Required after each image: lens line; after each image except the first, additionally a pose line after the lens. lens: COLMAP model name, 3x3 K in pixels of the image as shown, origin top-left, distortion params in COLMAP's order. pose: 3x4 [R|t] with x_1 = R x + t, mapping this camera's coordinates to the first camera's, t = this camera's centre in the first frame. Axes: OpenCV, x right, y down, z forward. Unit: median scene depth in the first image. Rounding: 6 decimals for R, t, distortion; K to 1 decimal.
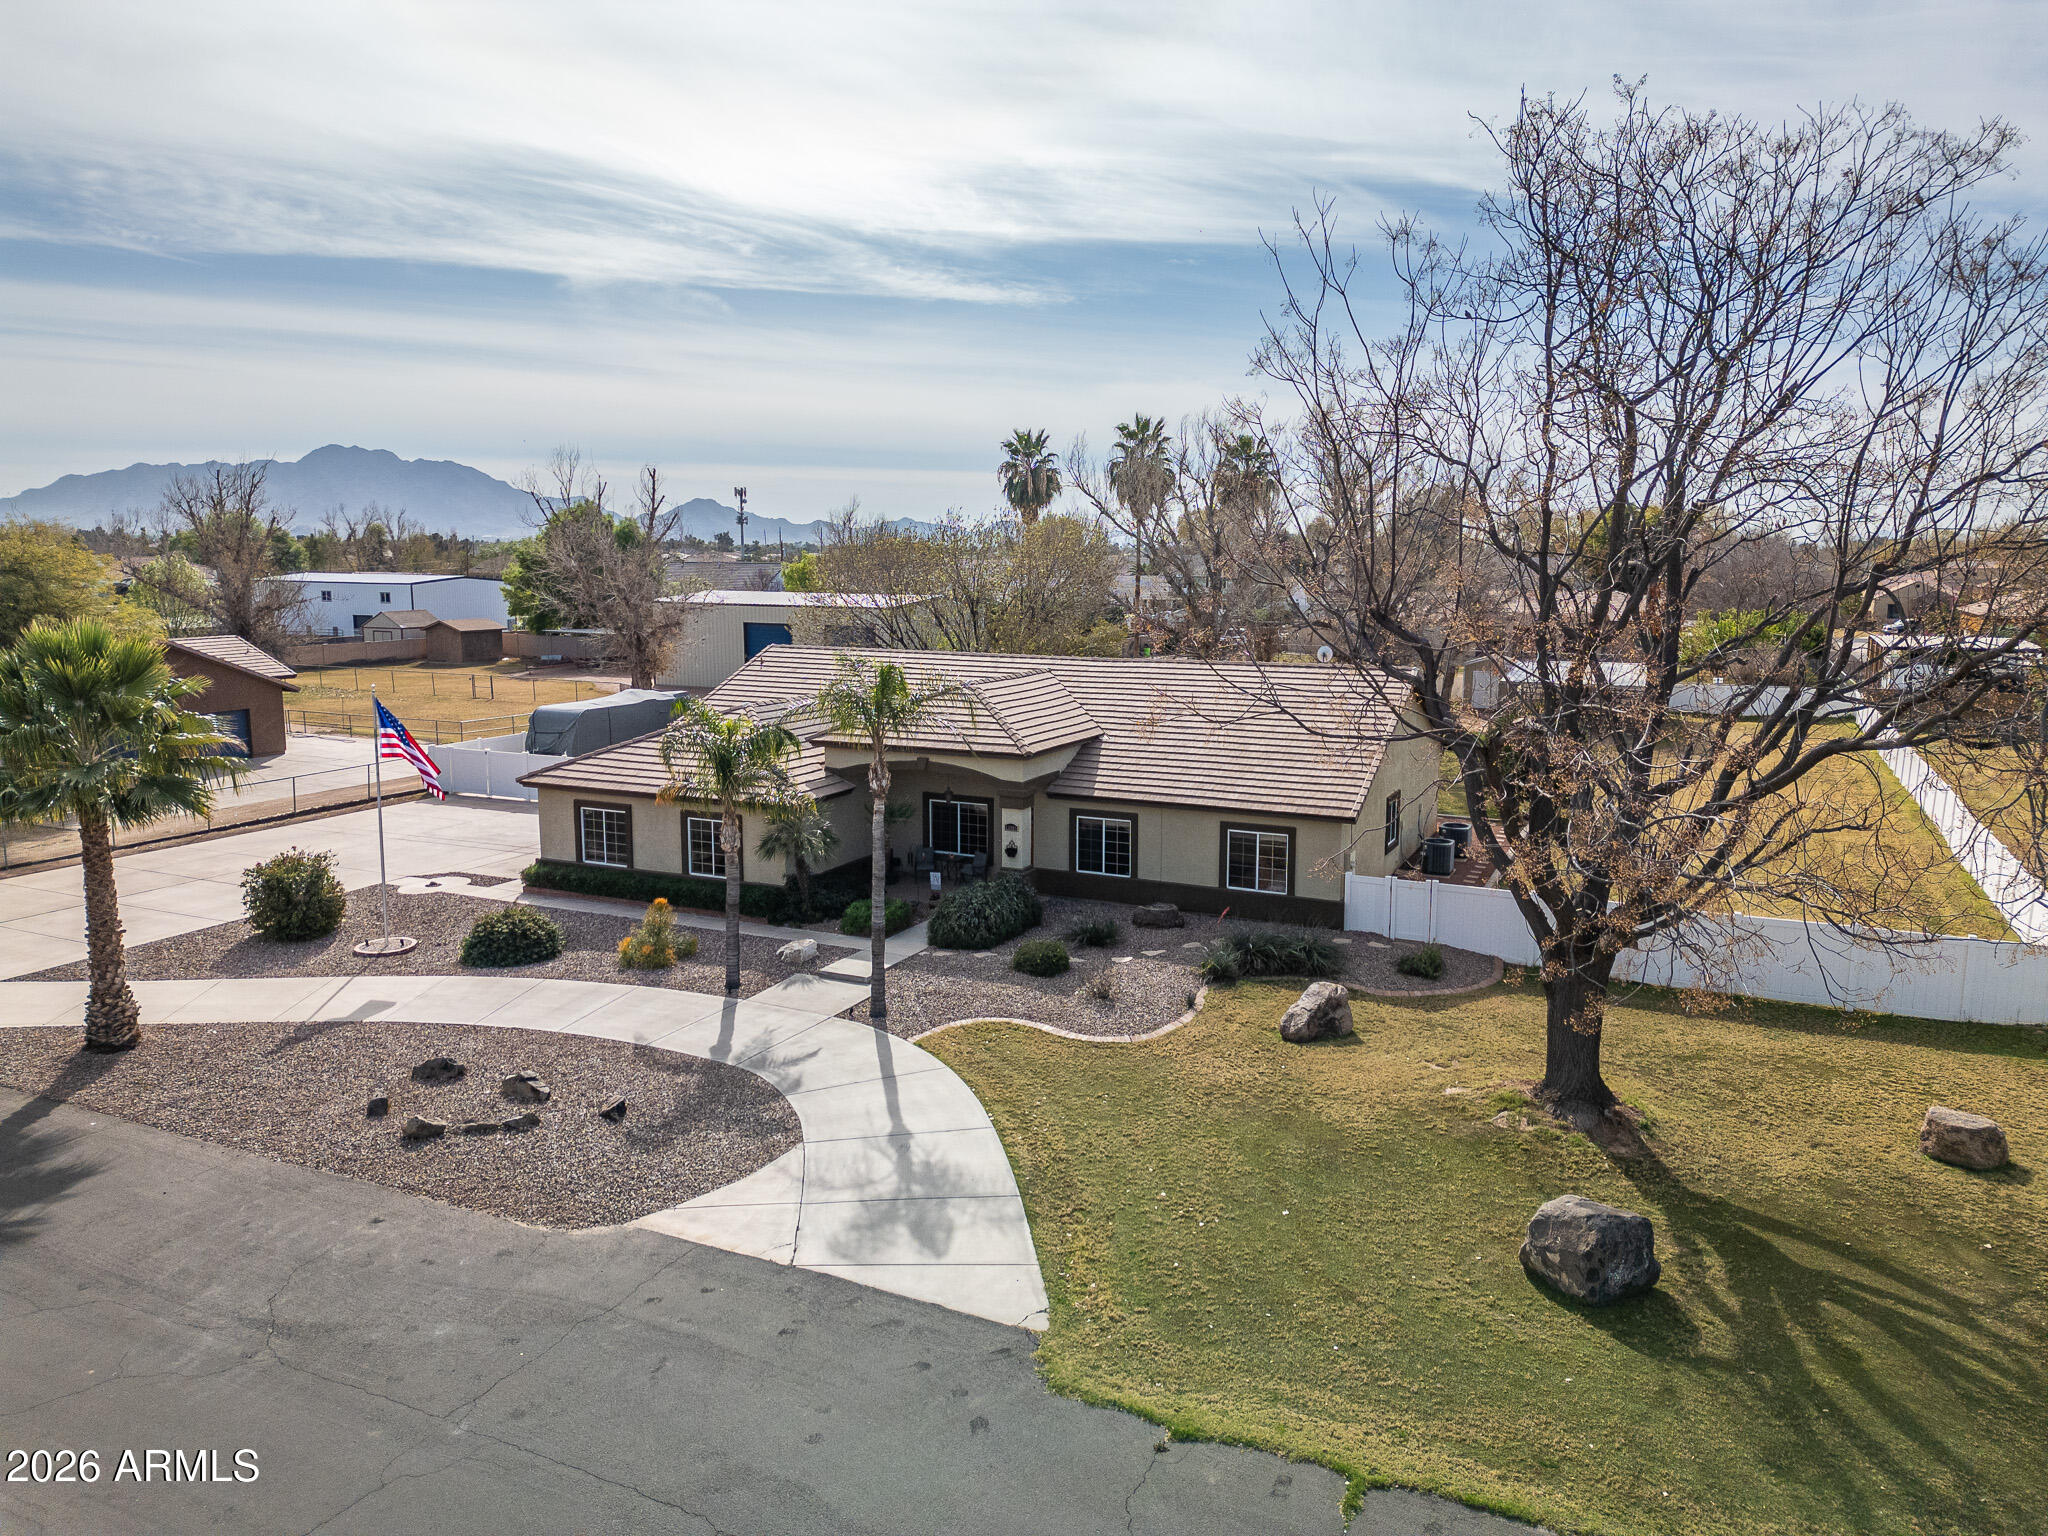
lens RADIAL K [[1435.8, 0, 1022.6], [0, 1435.8, 756.1], [0, 0, 1]] dist [0.069672, -0.068228]
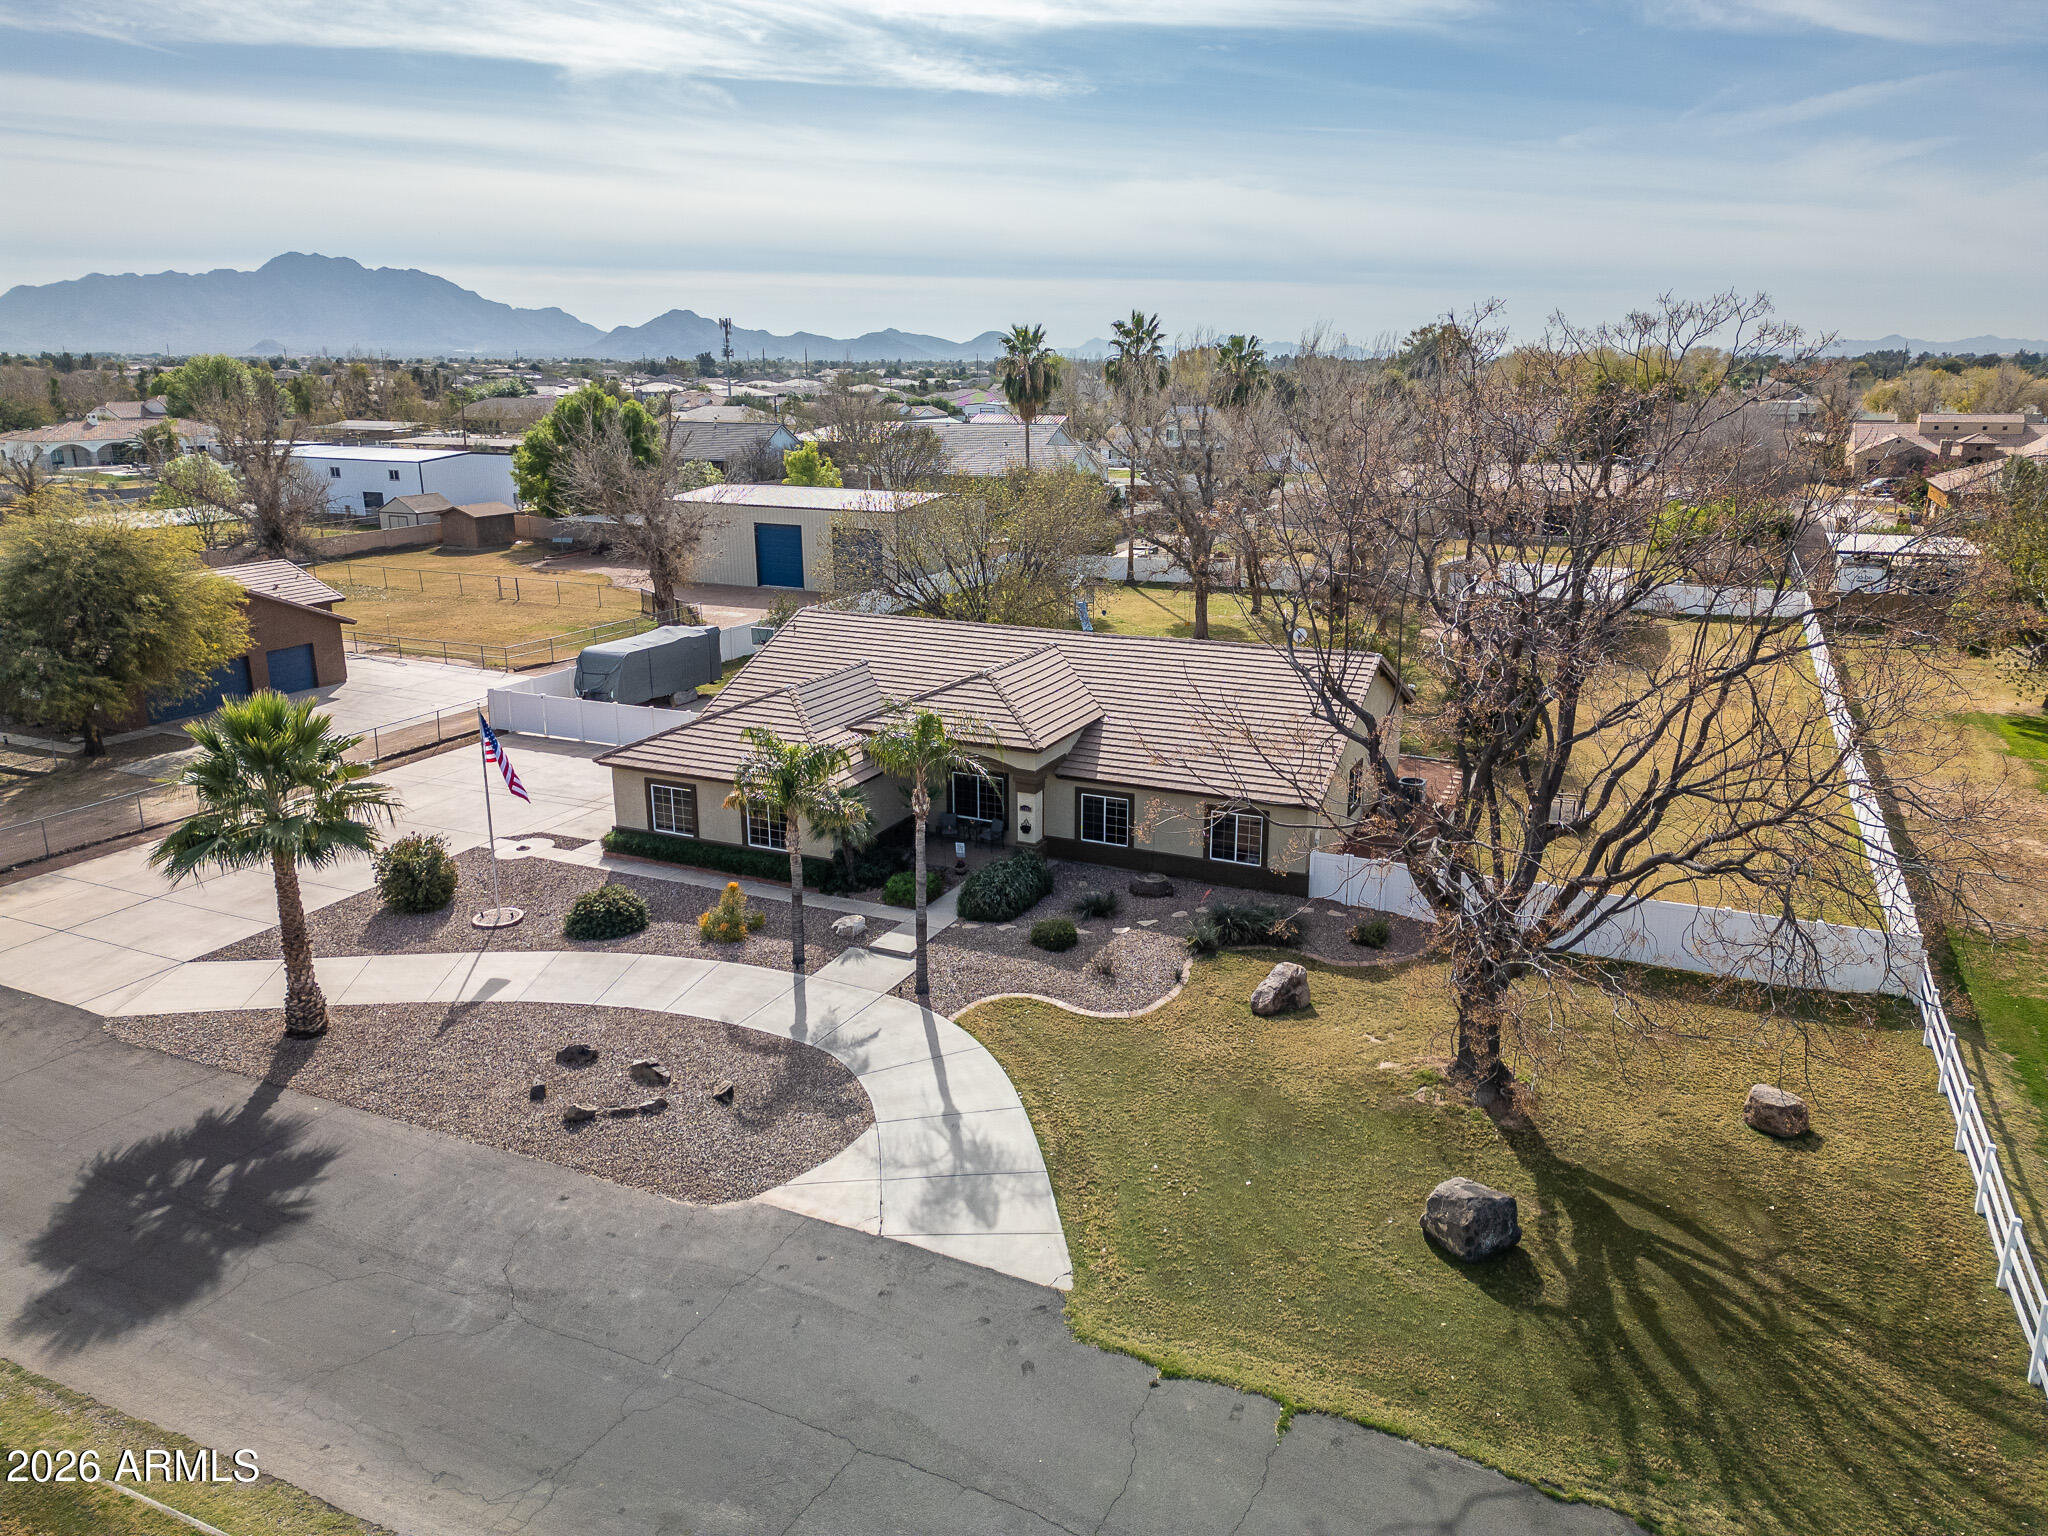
lens RADIAL K [[1433.1, 0, 1024.0], [0, 1433.1, 768.0], [0, 0, 1]] dist [0.070004, -0.065228]
pose [[0.999955, -0.006528, 0.006829, -0.026387], [0.005562, 0.991114, 0.132897, -0.212241], [-0.007636, -0.132853, 0.991106, -0.226965]]
